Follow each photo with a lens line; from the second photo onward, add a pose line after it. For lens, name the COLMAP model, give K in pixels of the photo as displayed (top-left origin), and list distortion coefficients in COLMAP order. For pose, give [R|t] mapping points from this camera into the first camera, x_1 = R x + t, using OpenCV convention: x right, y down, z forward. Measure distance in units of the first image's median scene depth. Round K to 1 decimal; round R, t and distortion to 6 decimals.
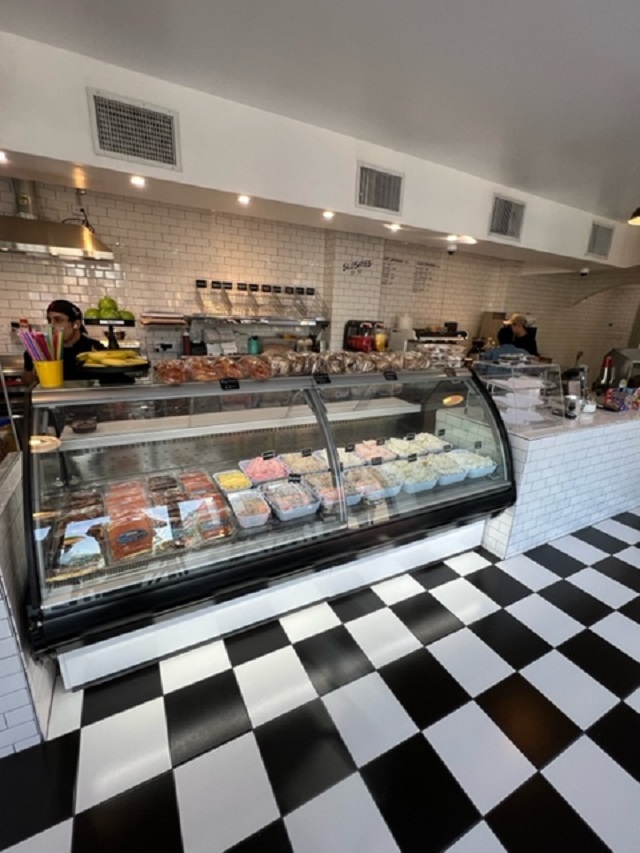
lens RADIAL K [[374.0, 0, 315.9], [0, 374.0, 427.7], [0, 0, 1]] dist [-0.004065, 0.000206]
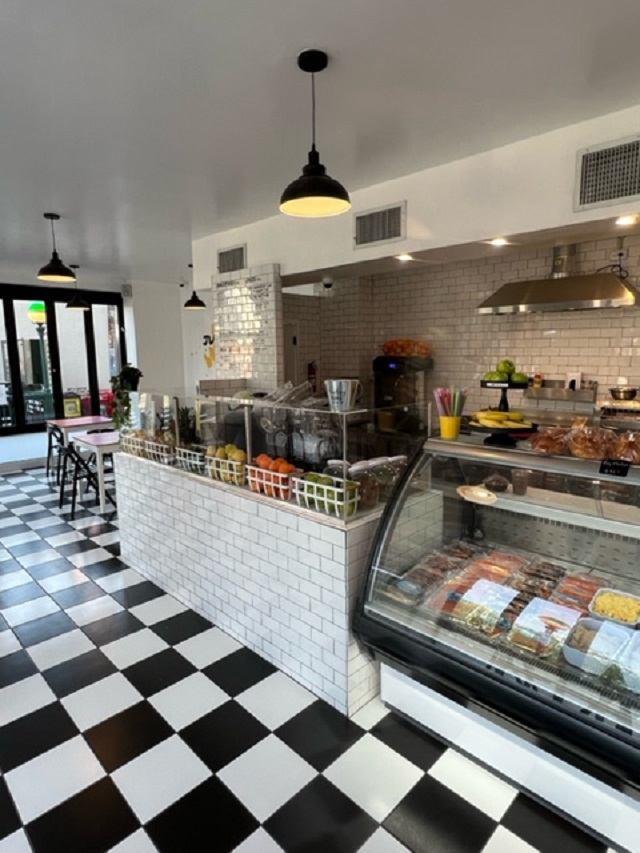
lens RADIAL K [[478.8, 0, 316.9], [0, 478.8, 427.2], [0, 0, 1]] dist [-0.000950, -0.000535]
pose [[0.300763, 0.106435, -0.947741, 0.330028], [-0.254599, 0.966648, 0.027762, -0.049389], [0.919087, 0.232944, 0.317831, 0.099442]]
